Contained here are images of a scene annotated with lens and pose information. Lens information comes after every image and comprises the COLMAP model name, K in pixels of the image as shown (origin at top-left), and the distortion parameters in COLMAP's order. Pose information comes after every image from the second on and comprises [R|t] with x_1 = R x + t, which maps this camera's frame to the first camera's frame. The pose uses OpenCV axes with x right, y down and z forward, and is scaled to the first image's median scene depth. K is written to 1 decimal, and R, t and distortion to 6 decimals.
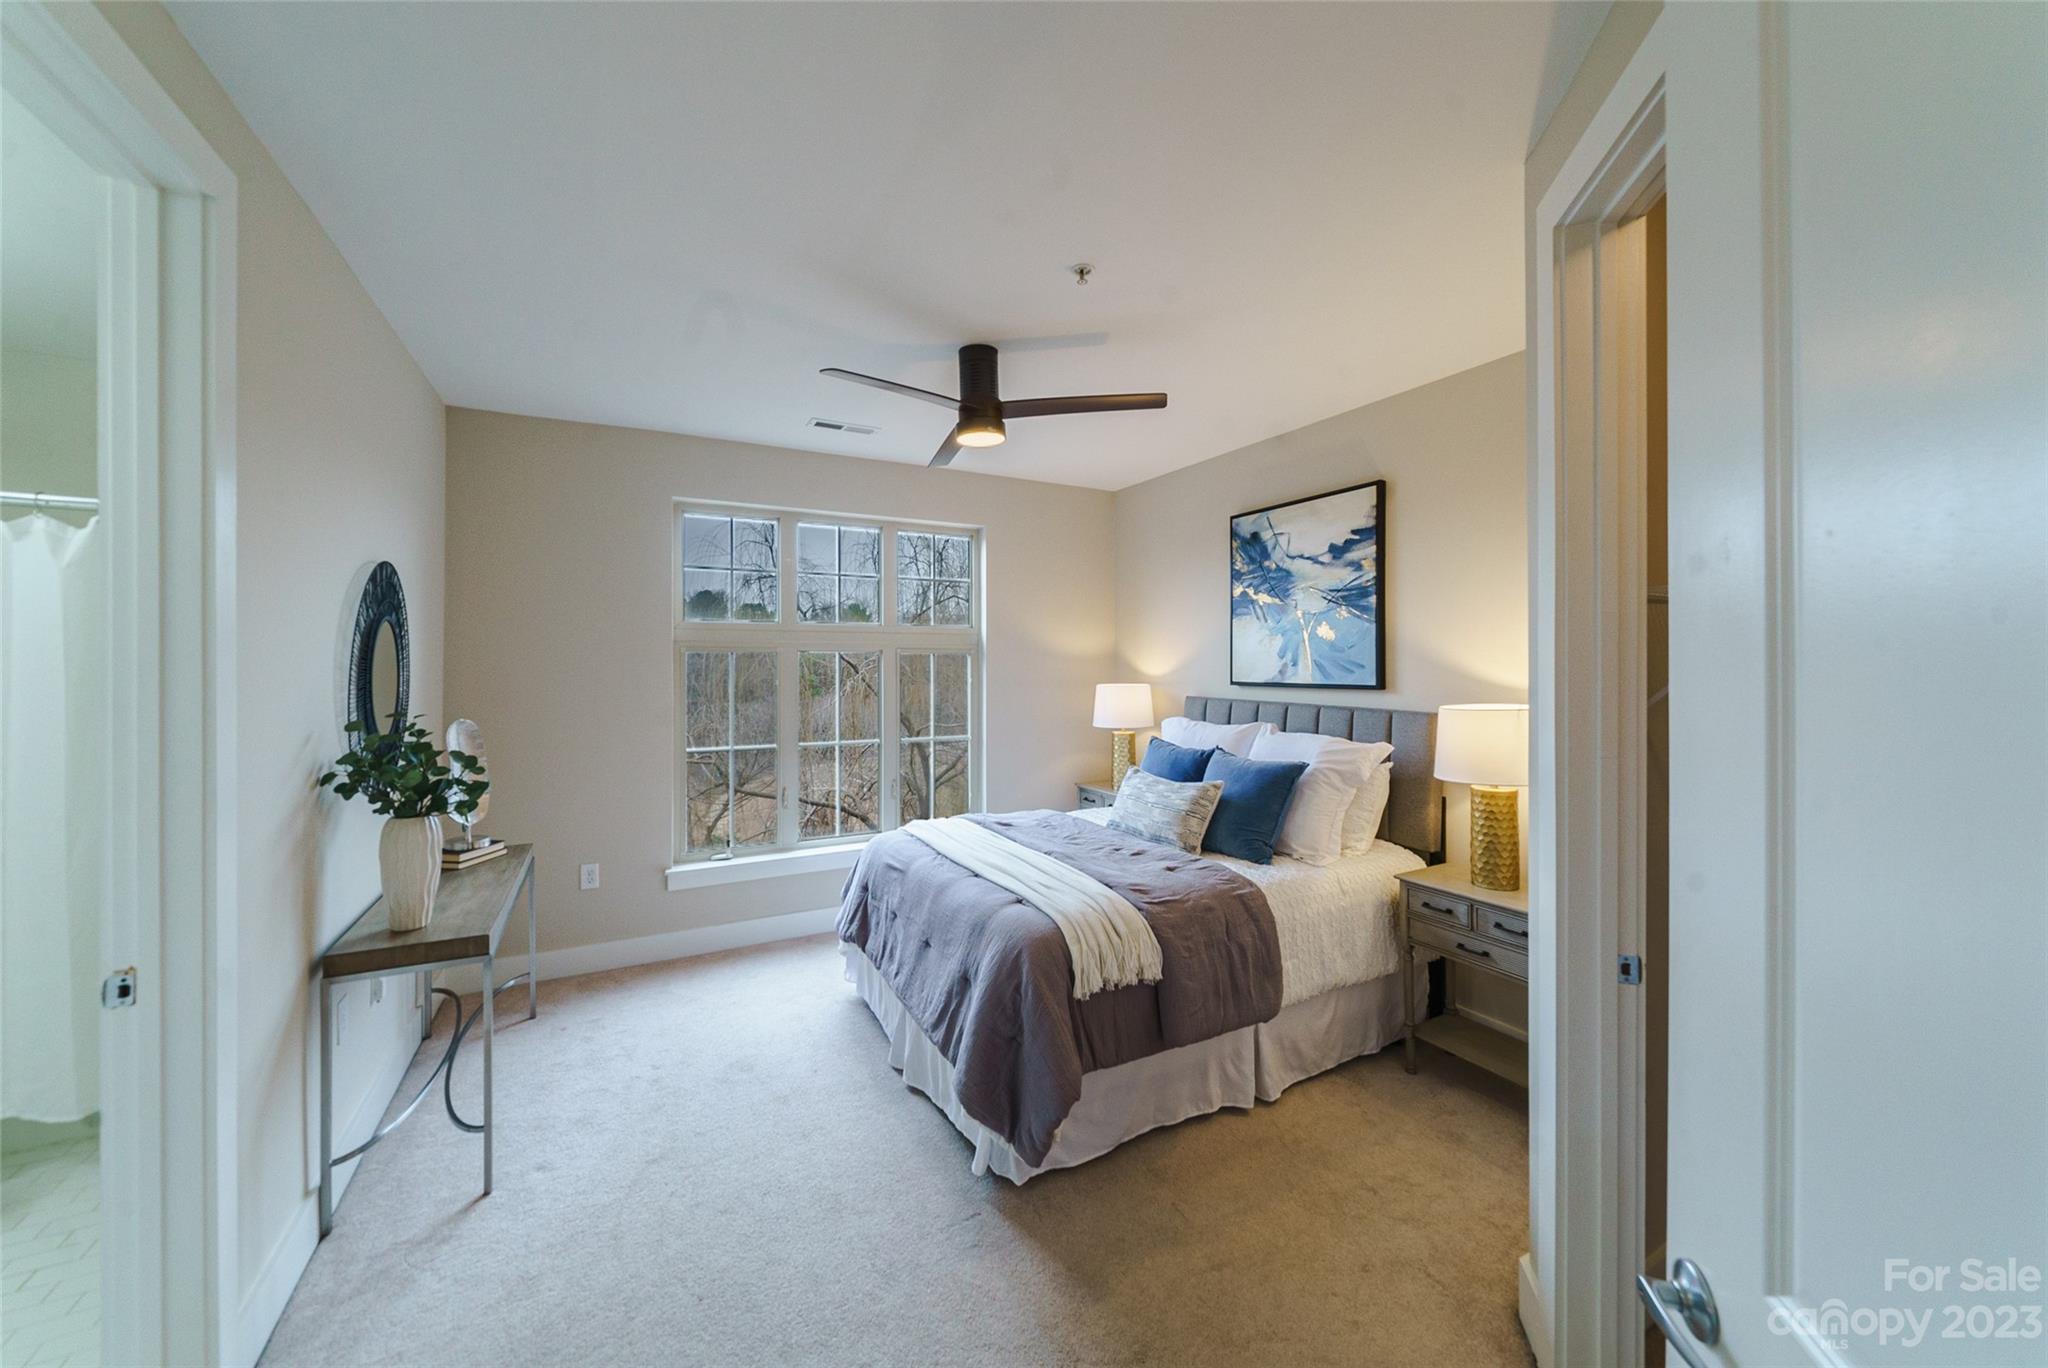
lens RADIAL K [[773.1, 0, 998.1], [0, 773.1, 687.2], [0, 0, 1]] dist [-0.003453, -0.000210]
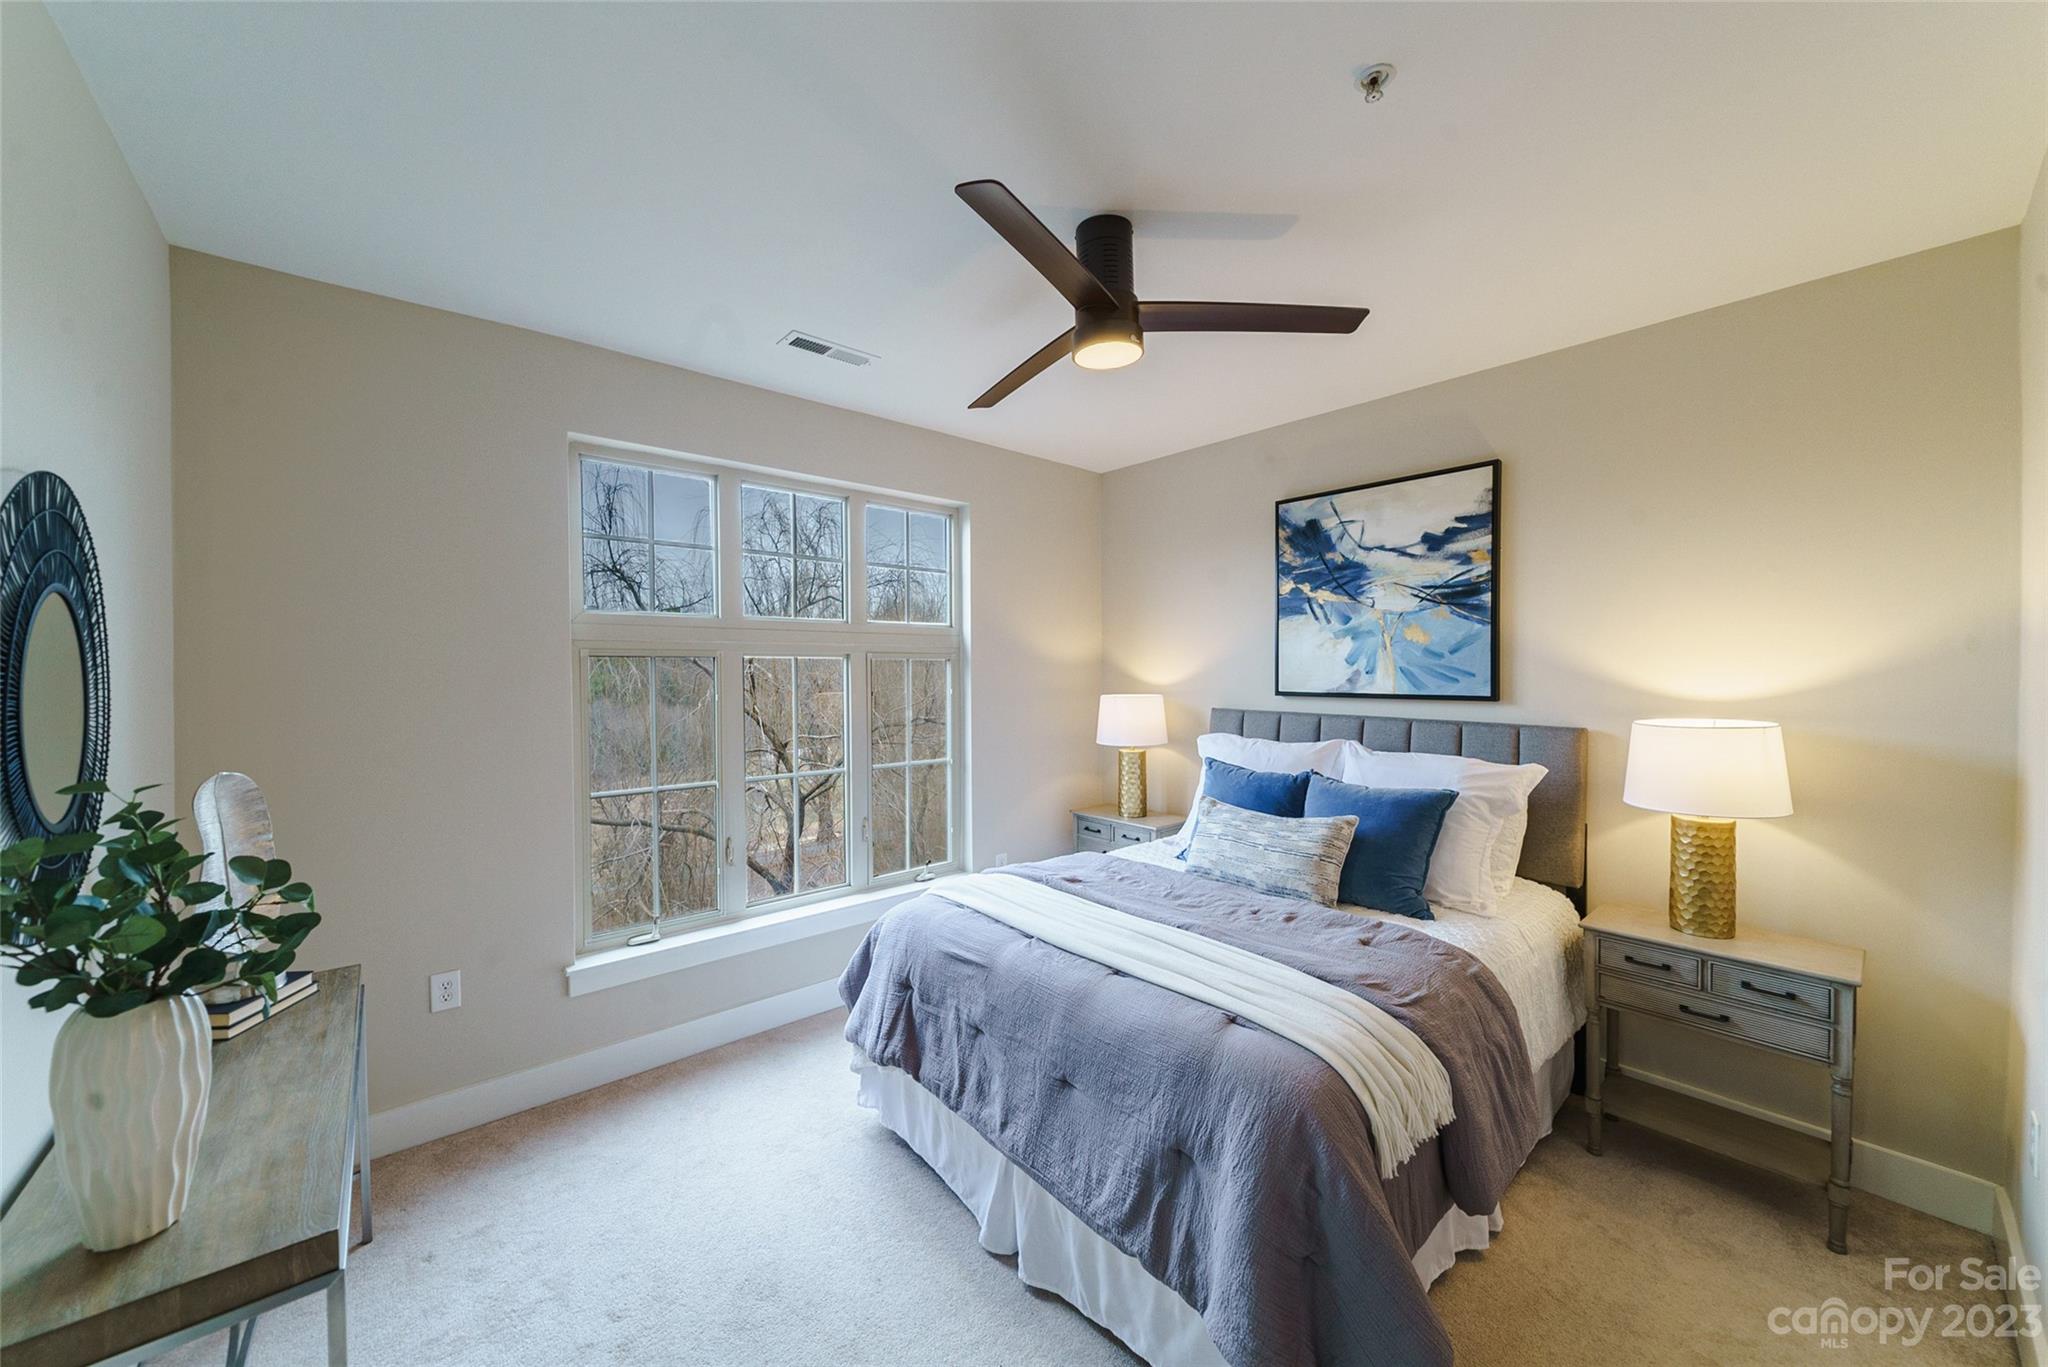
lens RADIAL K [[762.4, 0, 1016.7], [0, 762.4, 702.9], [0, 0, 1]] dist [-0.004281, -0.000100]
pose [[0.972785, -0.011542, 0.231422, -0.230020], [0.008415, 0.999860, 0.014494, -0.011642], [-0.231557, -0.012153, 0.972745, 0.288468]]
